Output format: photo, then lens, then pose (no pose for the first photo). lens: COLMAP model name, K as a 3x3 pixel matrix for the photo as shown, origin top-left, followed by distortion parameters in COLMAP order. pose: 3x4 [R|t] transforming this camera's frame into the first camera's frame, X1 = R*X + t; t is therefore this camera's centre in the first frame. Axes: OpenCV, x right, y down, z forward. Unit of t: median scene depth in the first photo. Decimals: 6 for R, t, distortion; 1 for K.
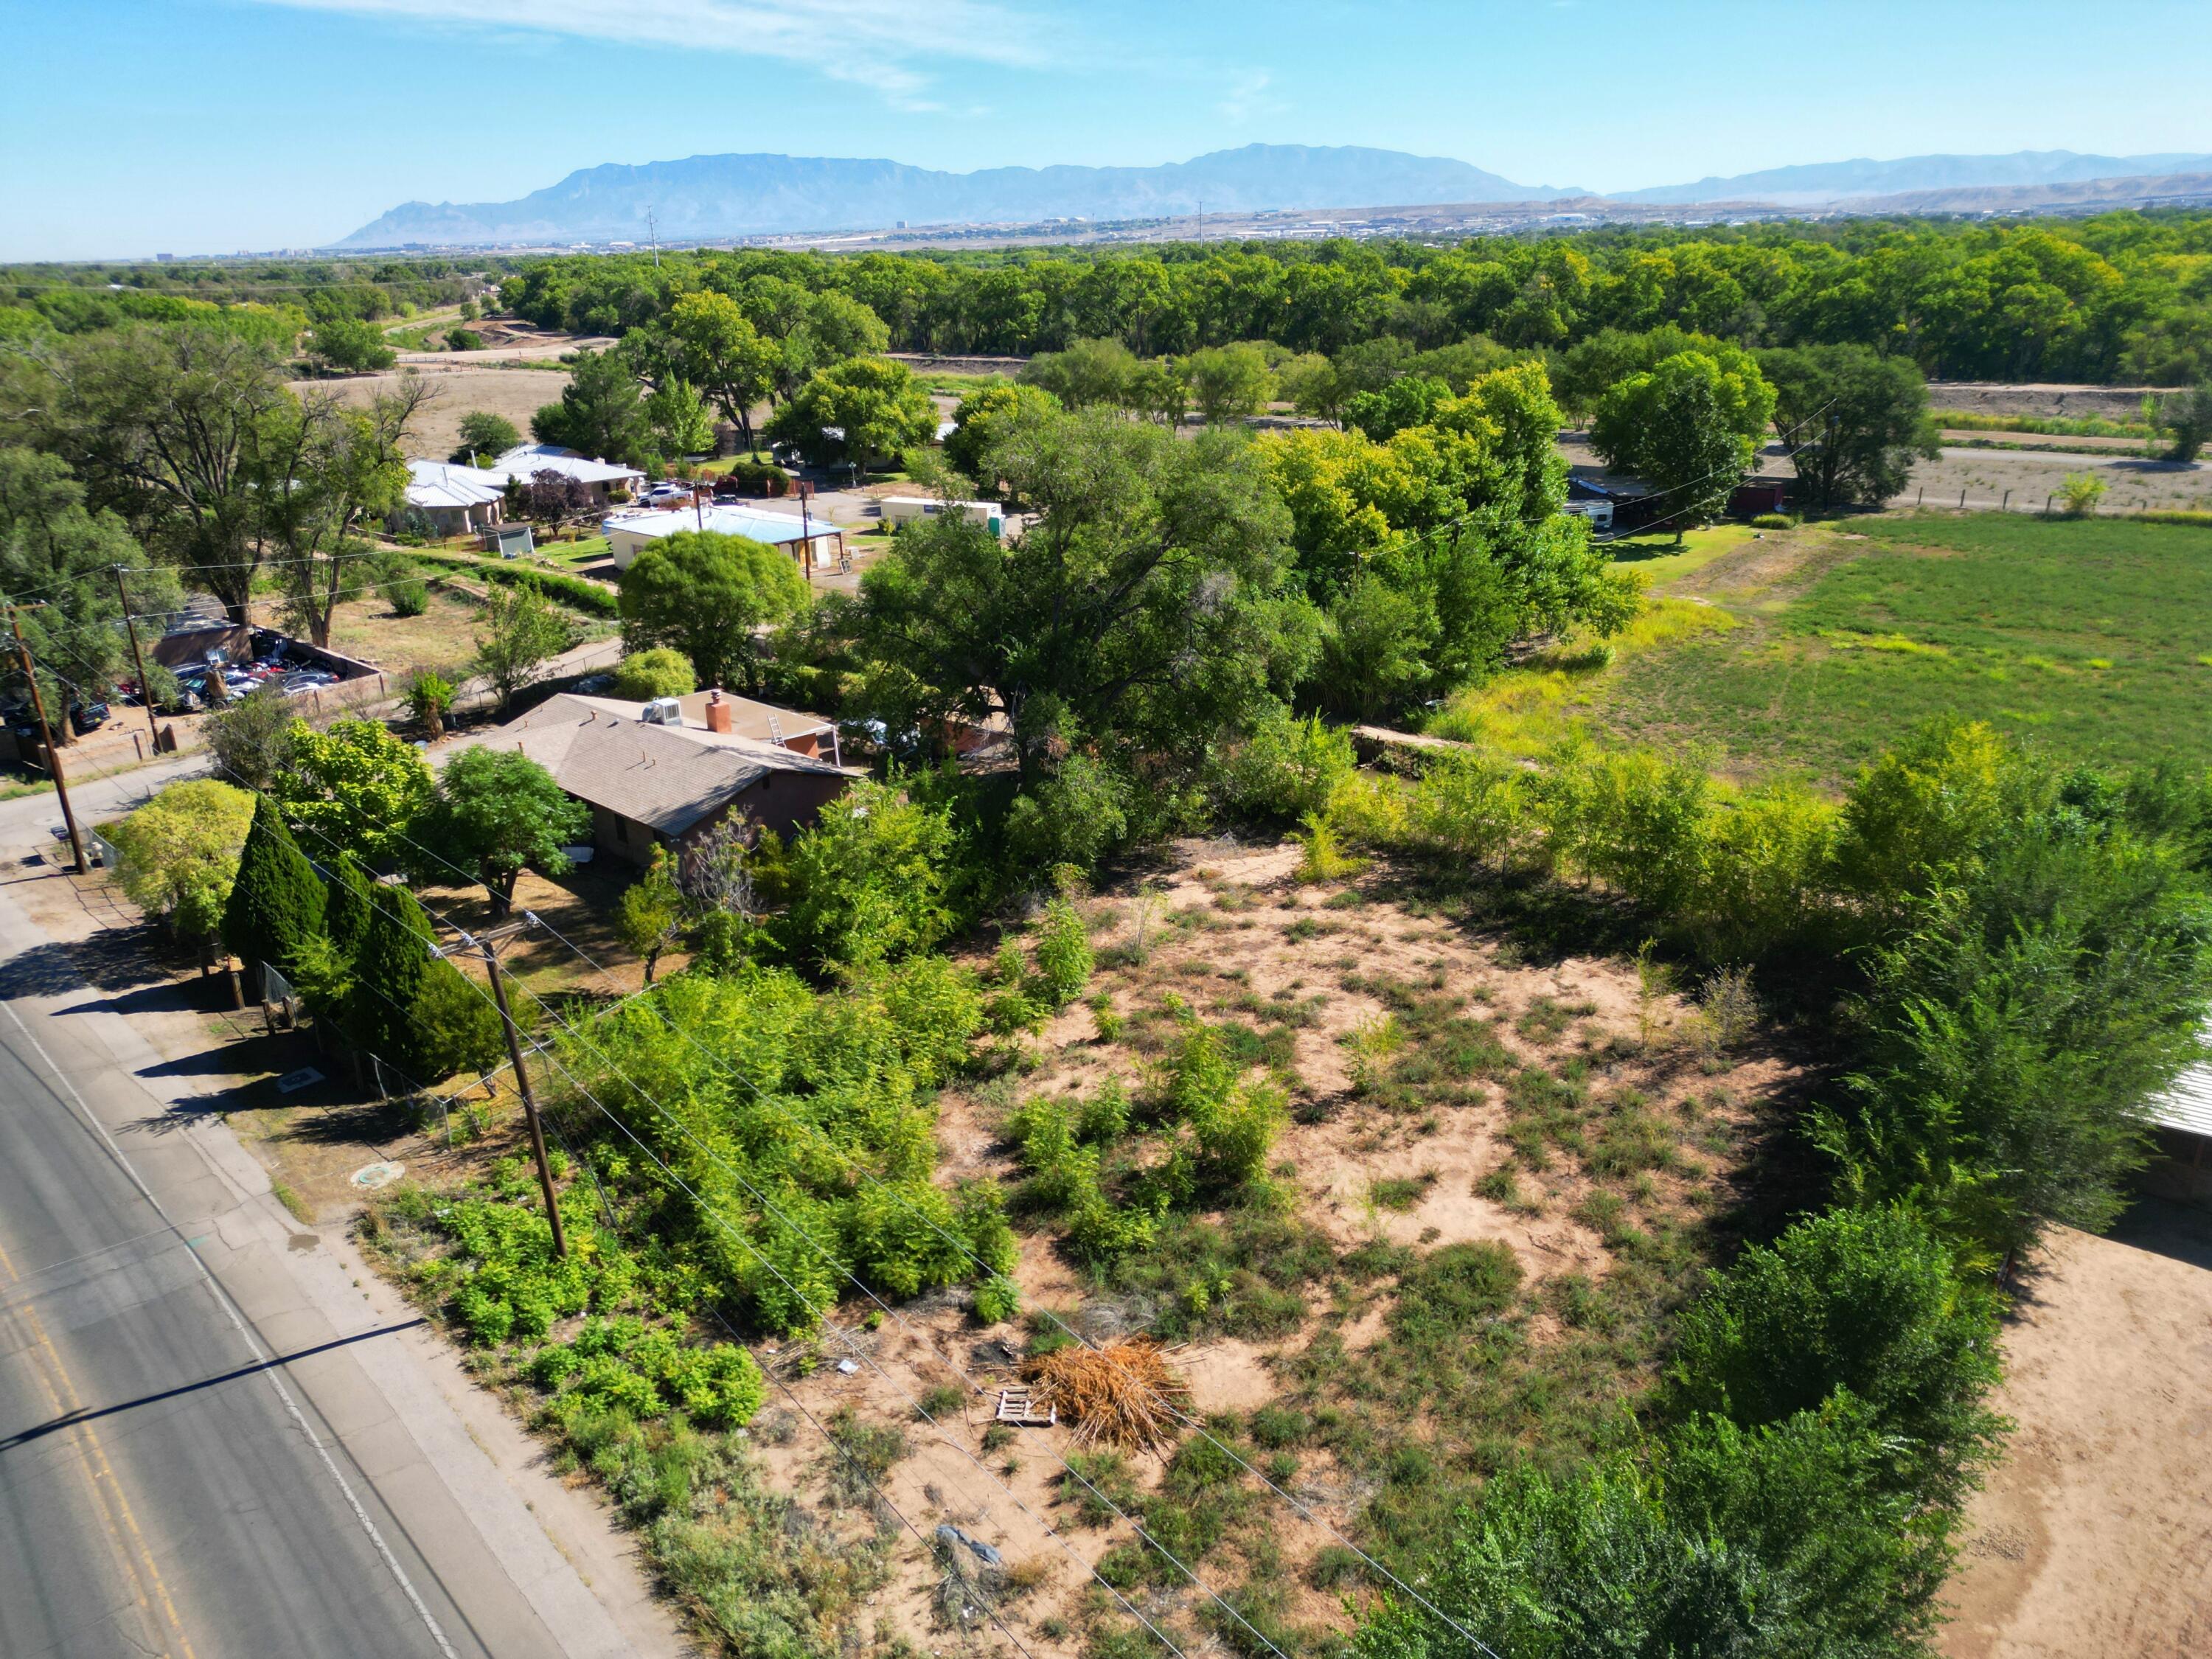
lens RADIAL K [[1536.4, 0, 1103.9], [0, 1536.4, 841.2], [0, 0, 1]] dist [0.066256, -0.058773]
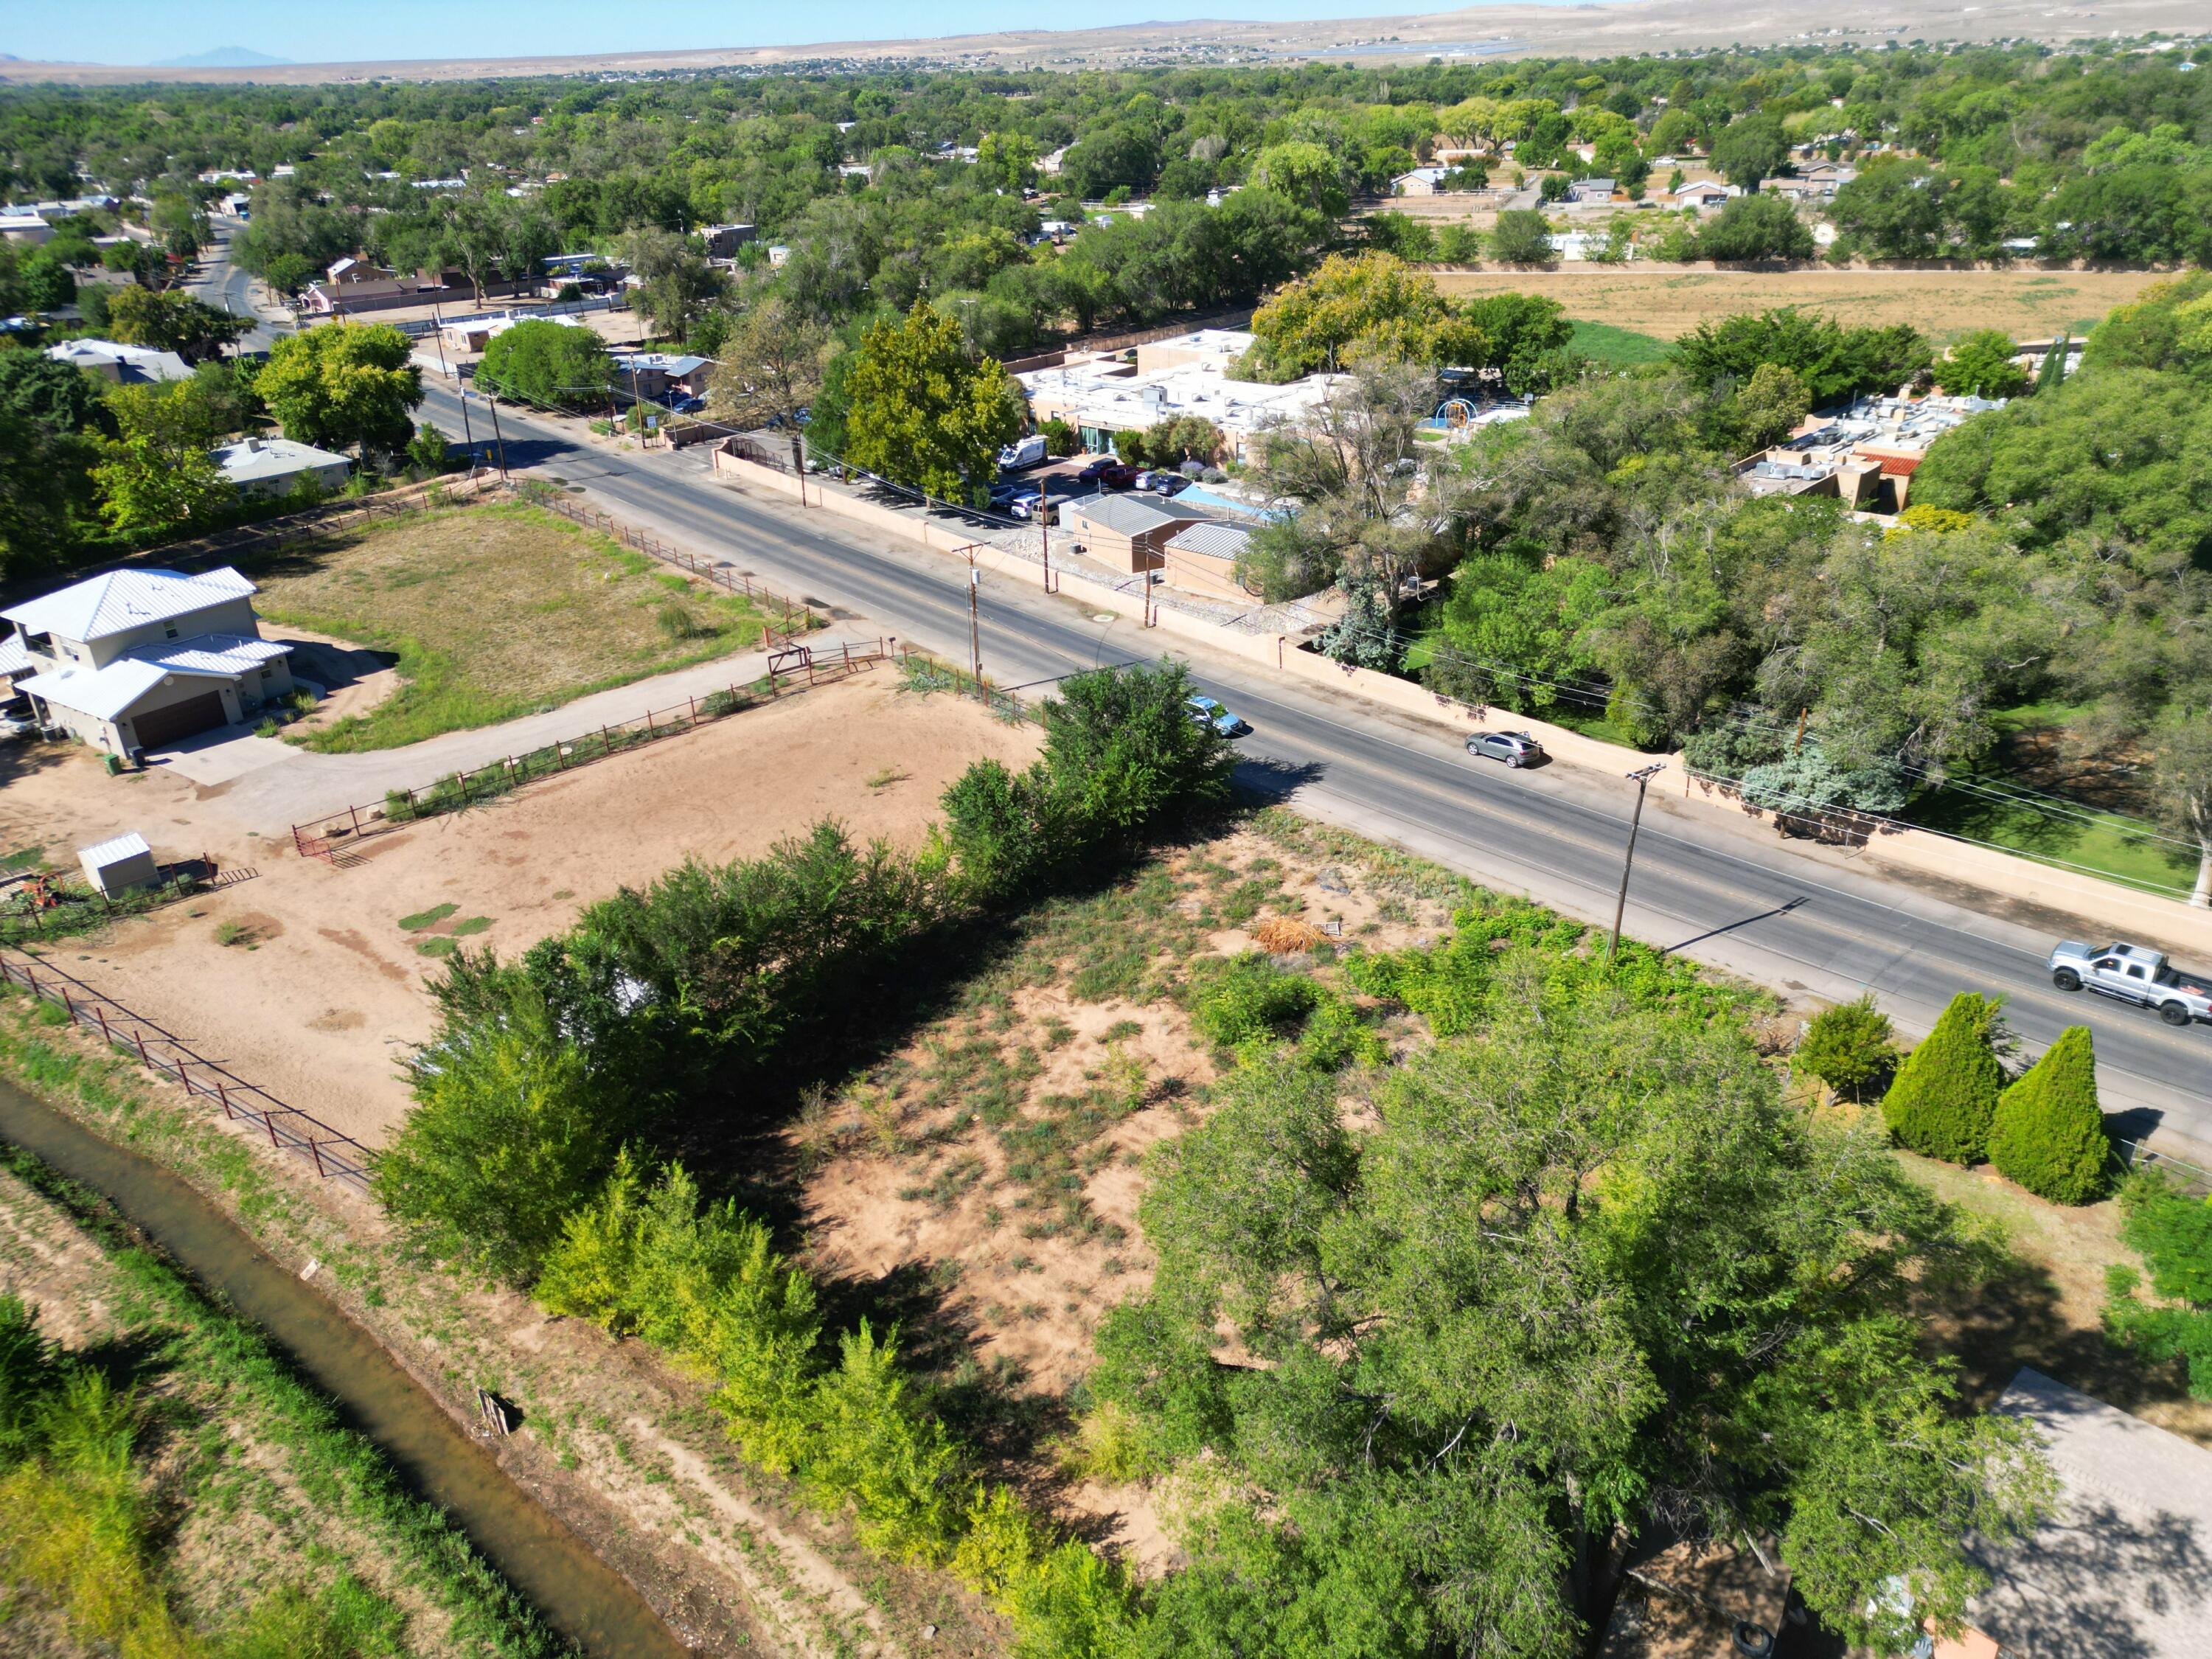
lens RADIAL K [[1536.4, 0, 1115.3], [0, 1536.4, 826.9], [0, 0, 1]] dist [0.066256, -0.058773]
pose [[-0.998642, 0.051967, 0.003691, 0.159041], [0.037859, 0.675210, 0.736653, -0.917563], [0.035789, 0.735793, -0.676261, 1.647333]]
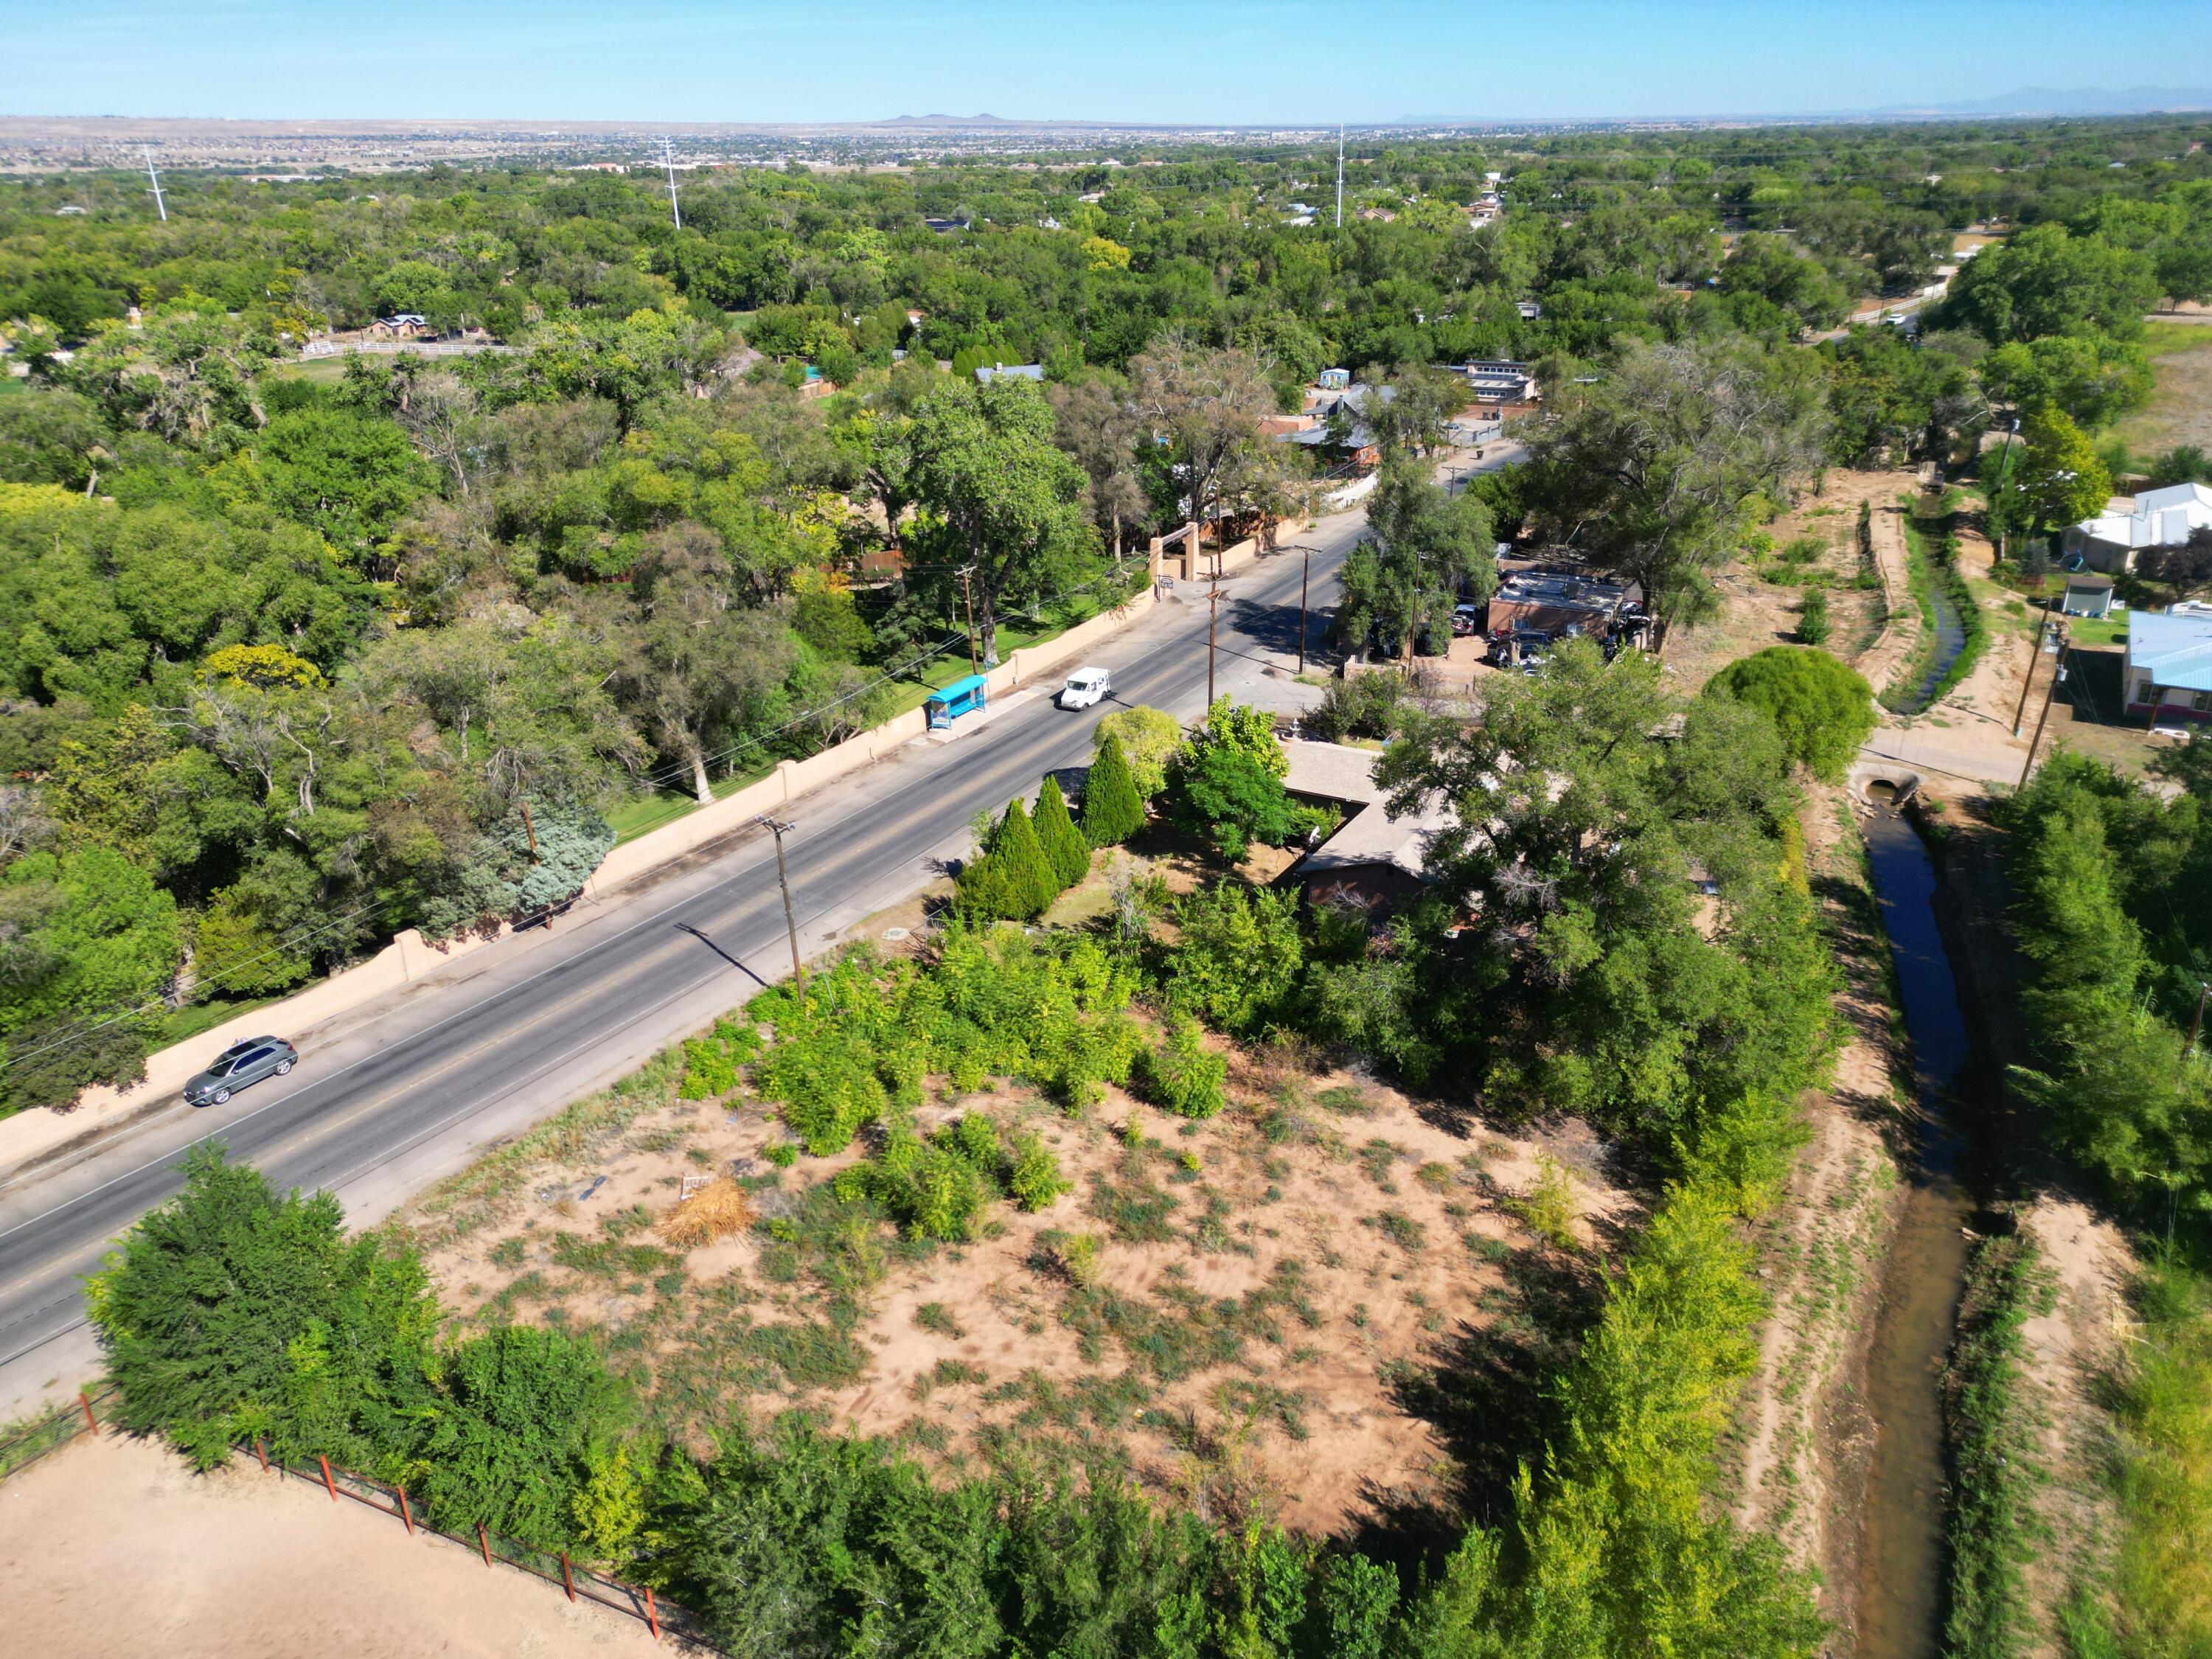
lens RADIAL K [[1536.4, 0, 1110.7], [0, 1536.4, 815.3], [0, 0, 1]] dist [0.066256, -0.058773]
pose [[0.234515, 0.400142, -0.885940, 1.022635], [-0.337089, 0.888283, 0.311970, -0.502426], [0.911797, 0.225479, 0.343199, 0.524675]]
